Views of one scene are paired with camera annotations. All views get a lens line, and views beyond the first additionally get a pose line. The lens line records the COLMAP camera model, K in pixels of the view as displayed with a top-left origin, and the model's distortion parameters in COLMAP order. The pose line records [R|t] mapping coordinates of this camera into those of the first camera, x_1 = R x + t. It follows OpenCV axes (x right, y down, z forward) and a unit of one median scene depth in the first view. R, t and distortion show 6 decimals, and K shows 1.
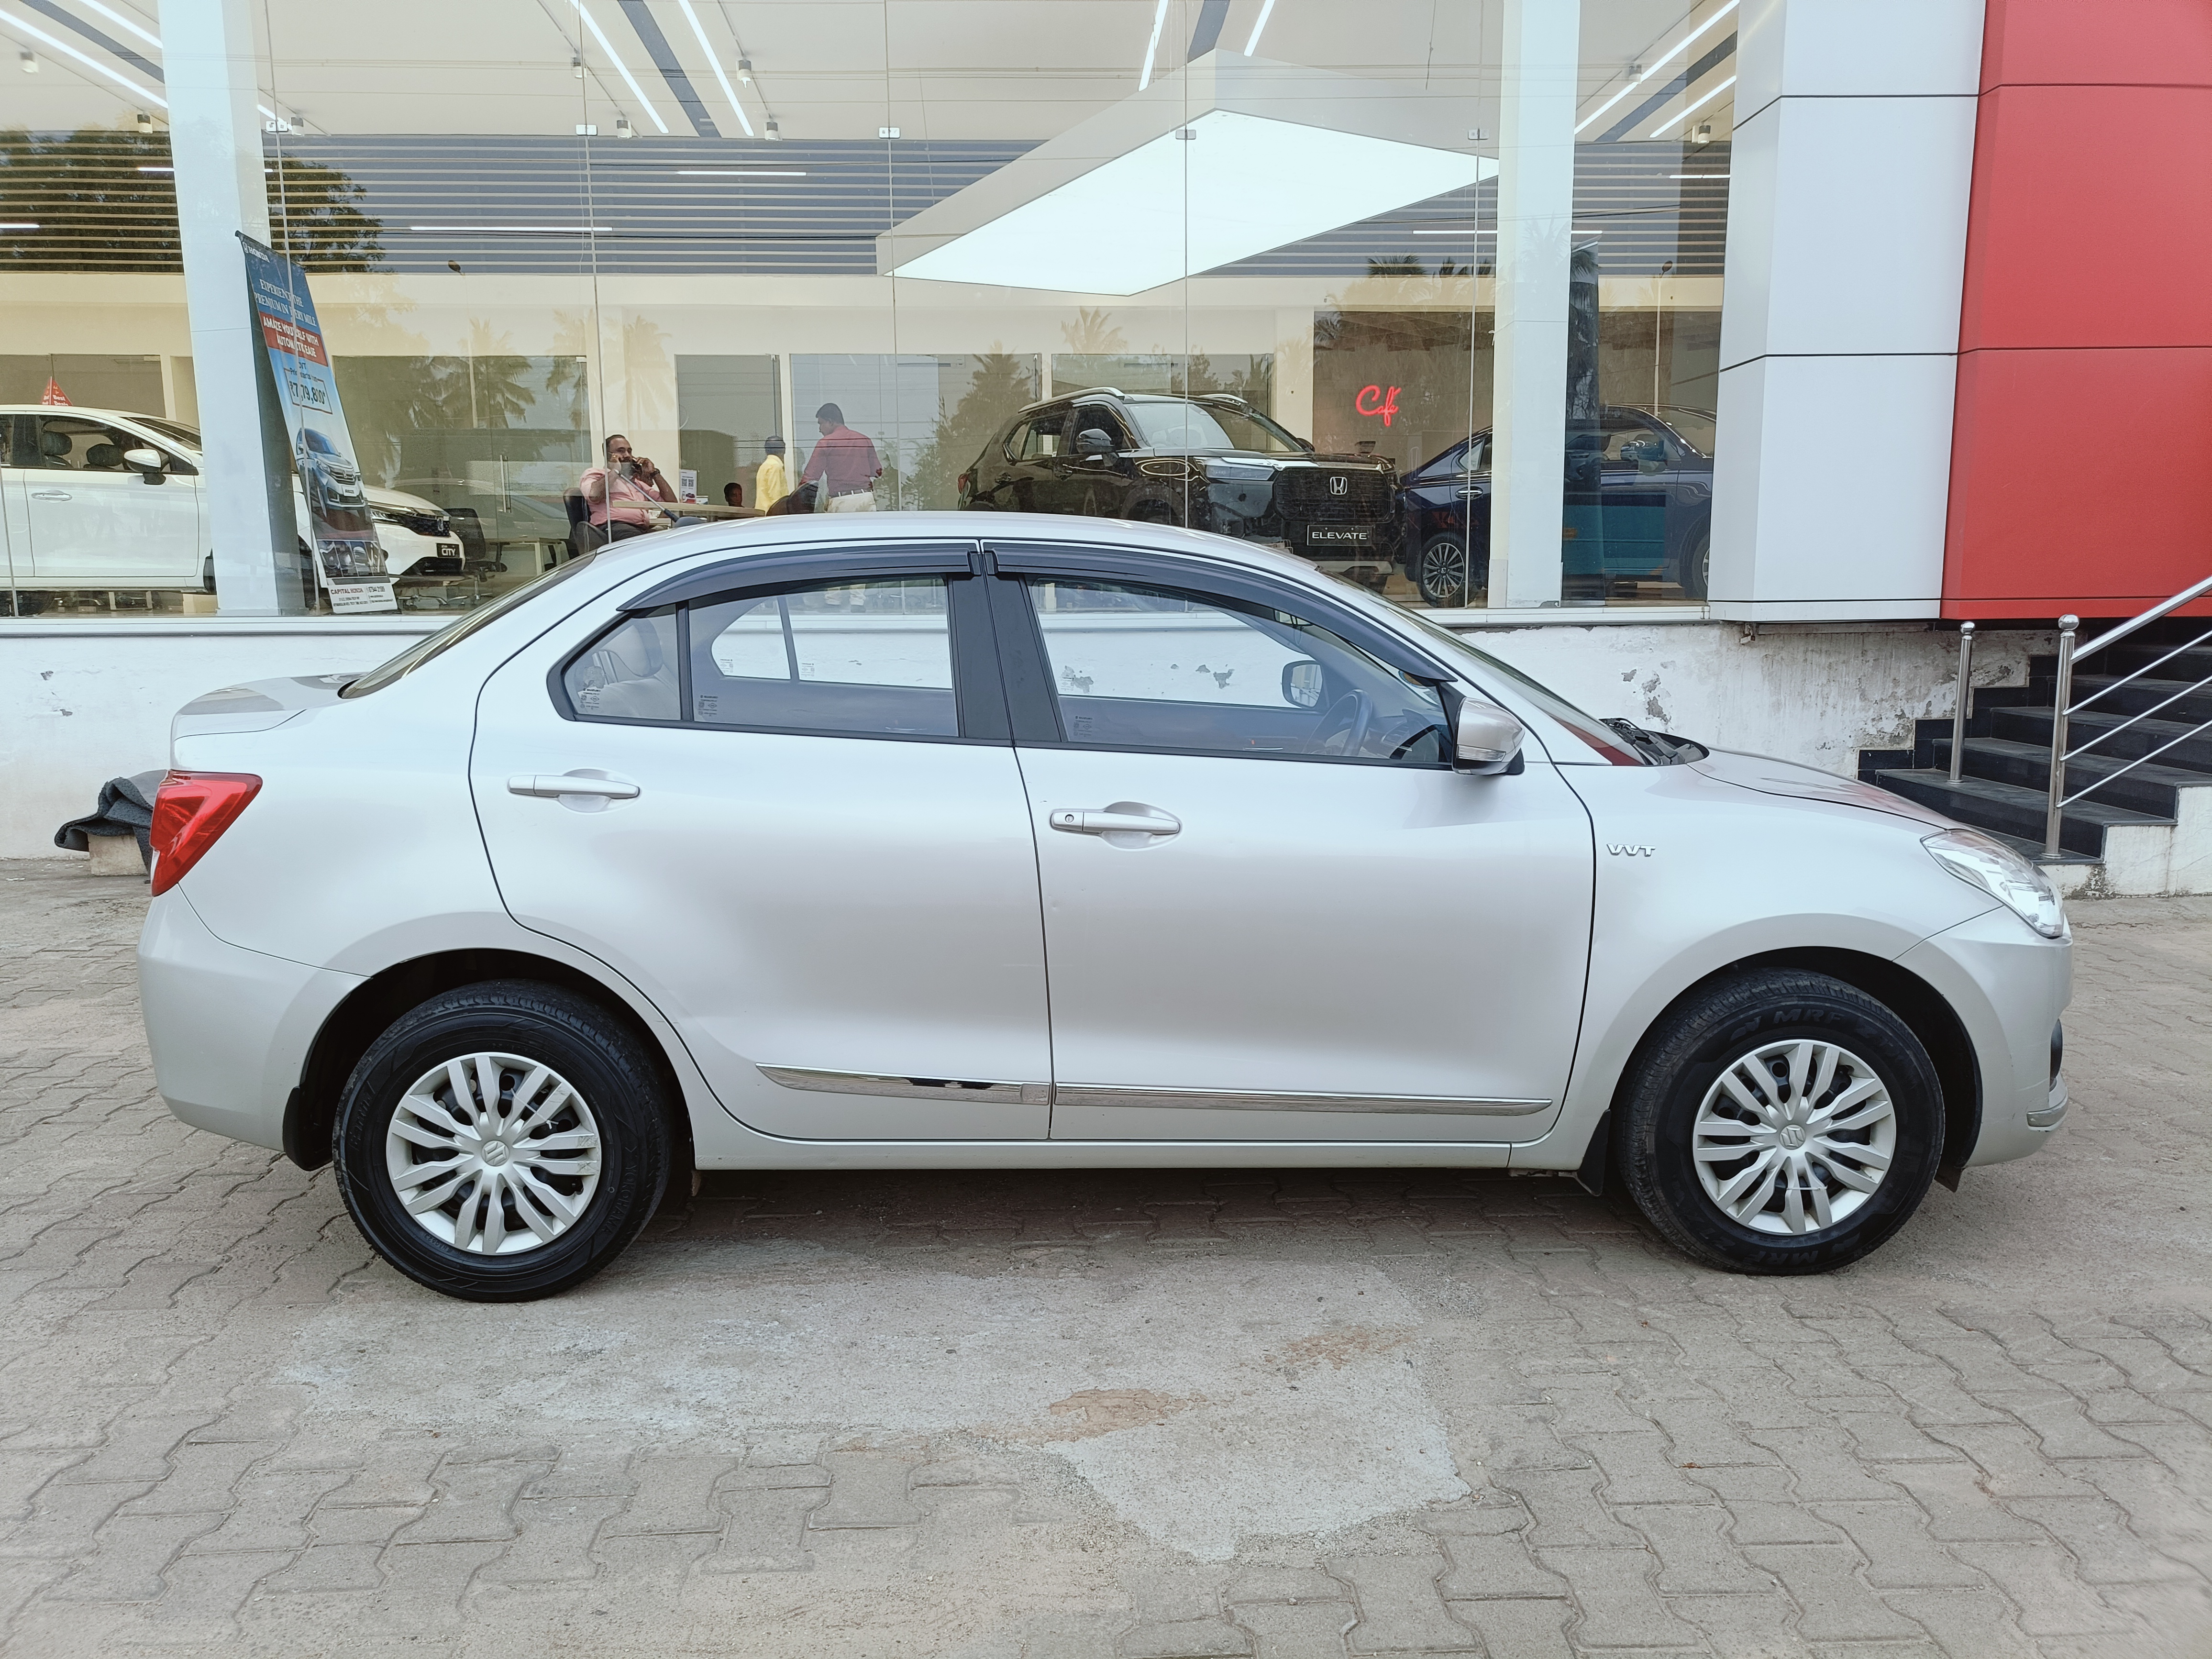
lens RADIAL K [[1619.4, 0, 1106.0], [0, 1619.4, 829.5], [0, 0, 1]] dist [0.001471, 0.006438]
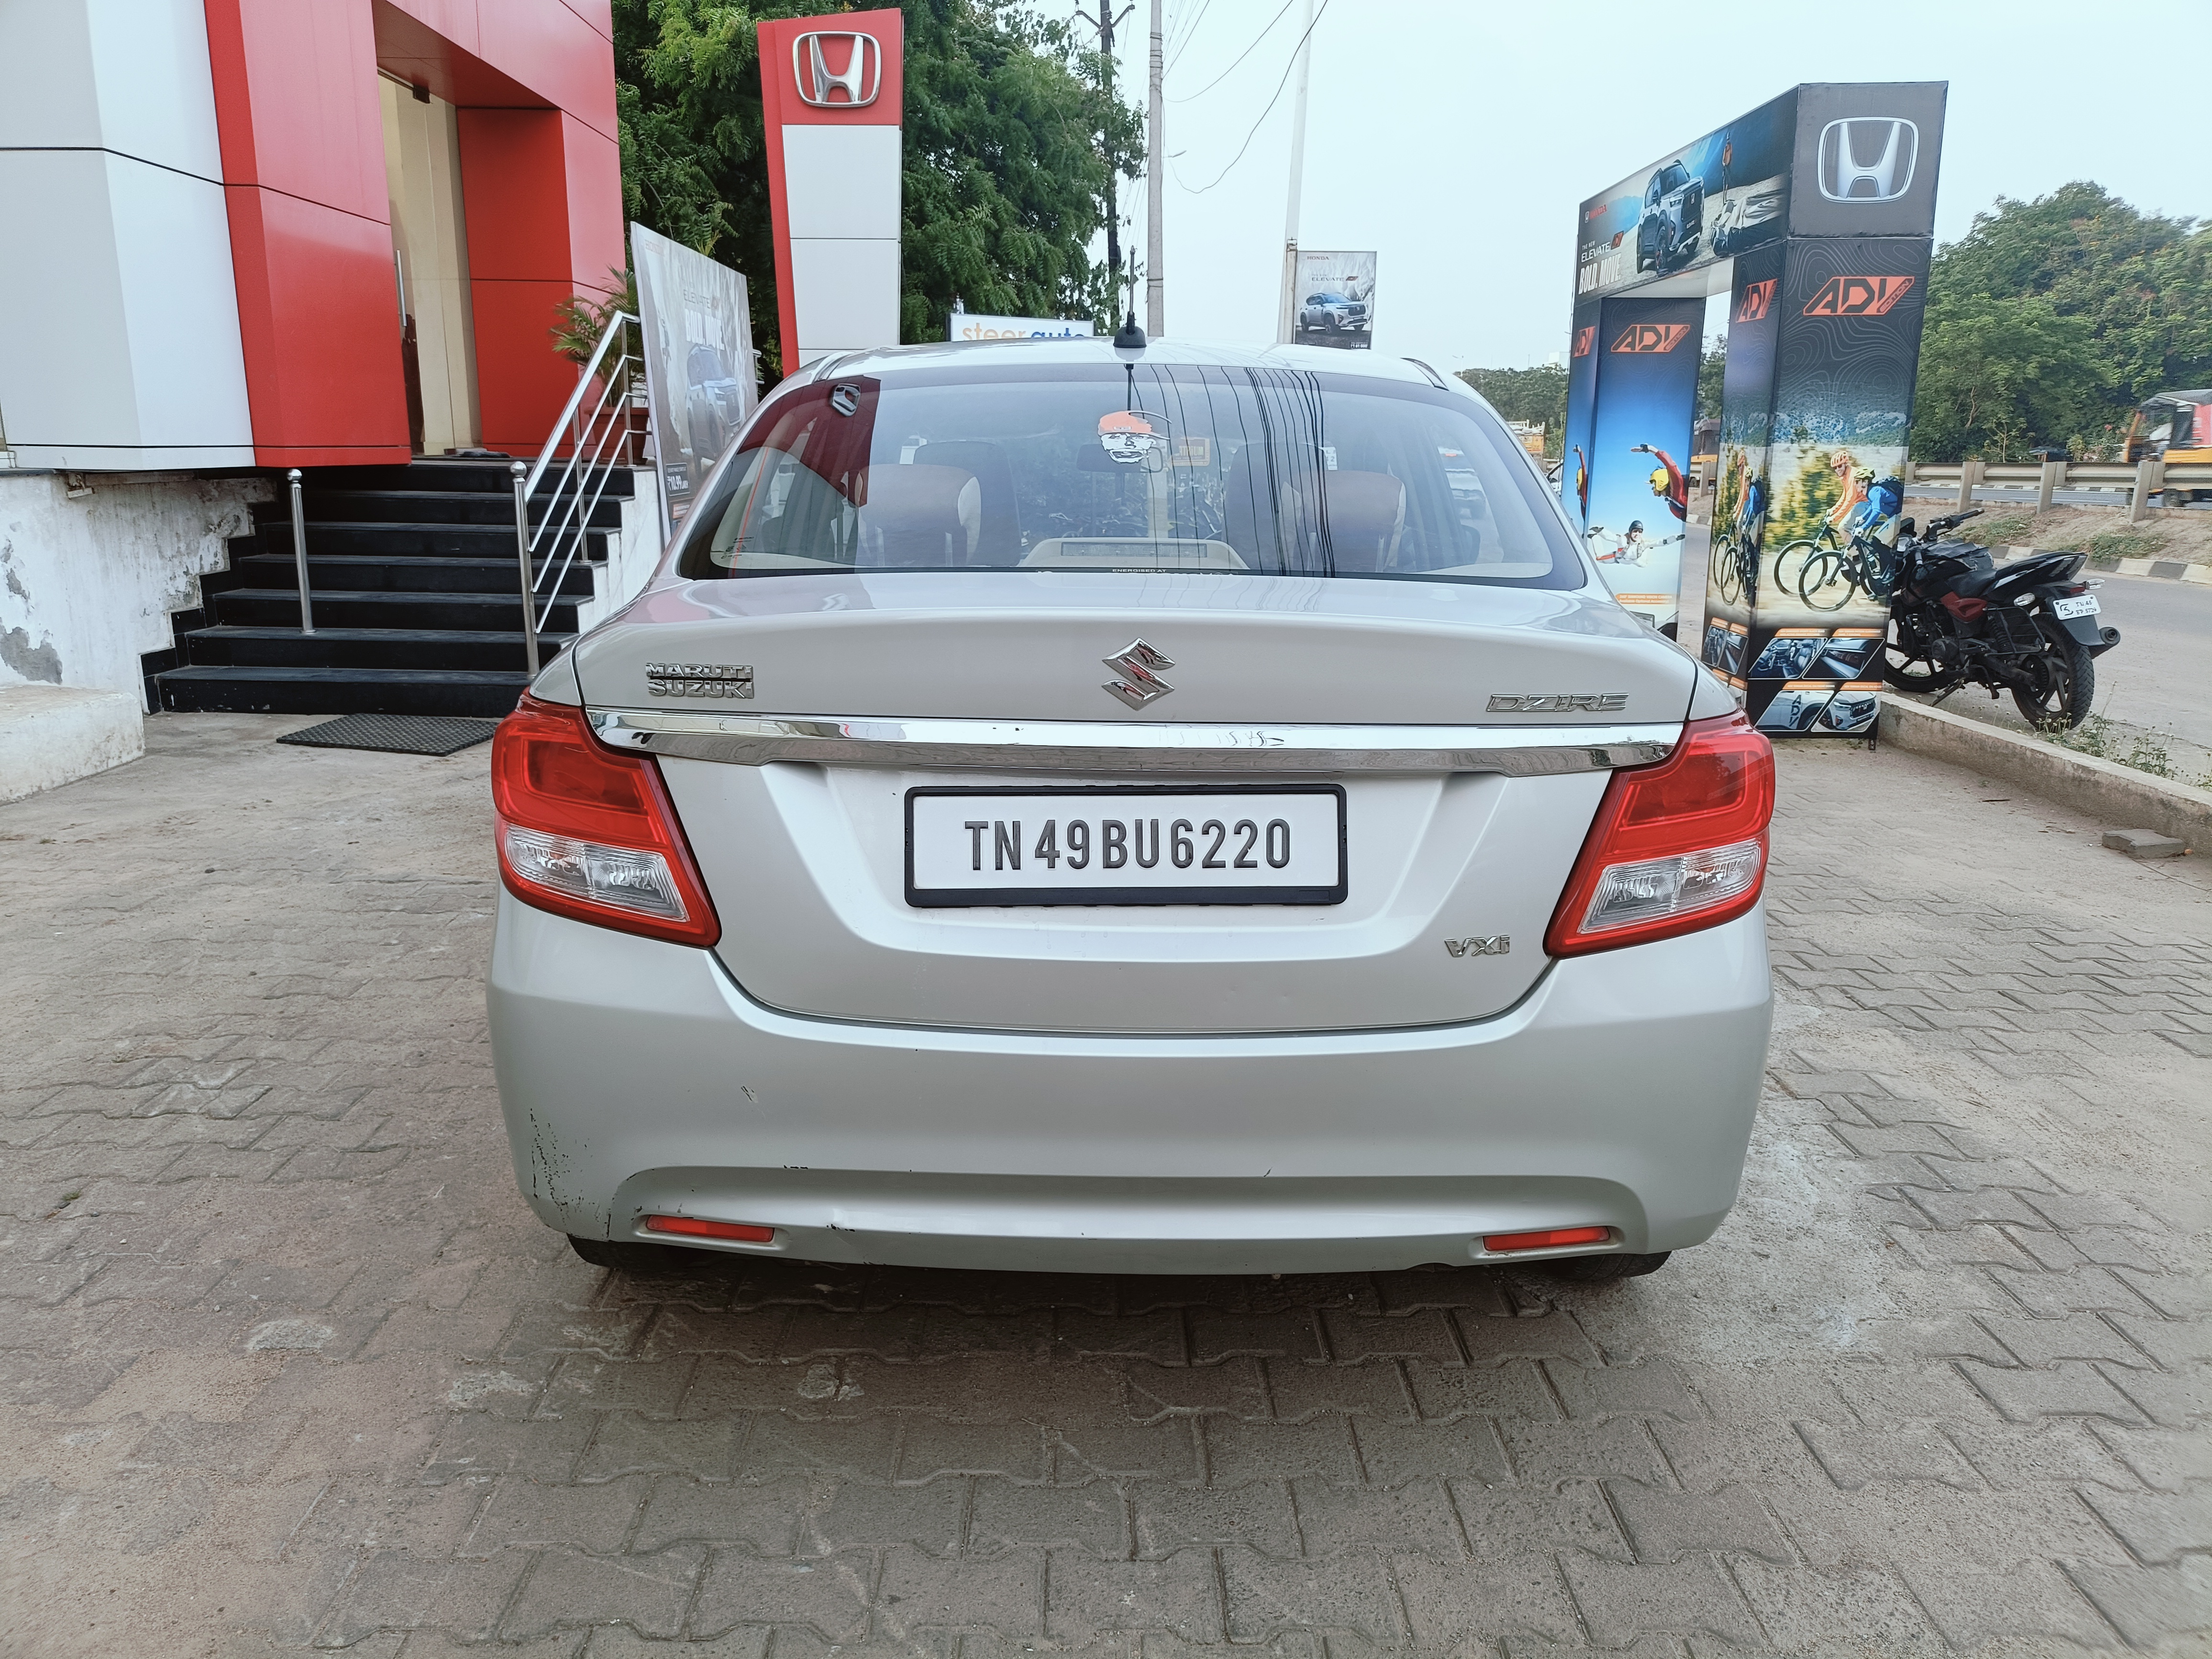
lens RADIAL K [[1619.4, 0, 1106.0], [0, 1619.4, 829.5], [0, 0, 1]] dist [0.001471, 0.006438]
pose [[0.049469, -0.222266, 0.973730, -0.432485], [0.133530, 0.967643, 0.214093, -0.056933], [-0.989809, 0.119432, 0.077548, 0.426506]]
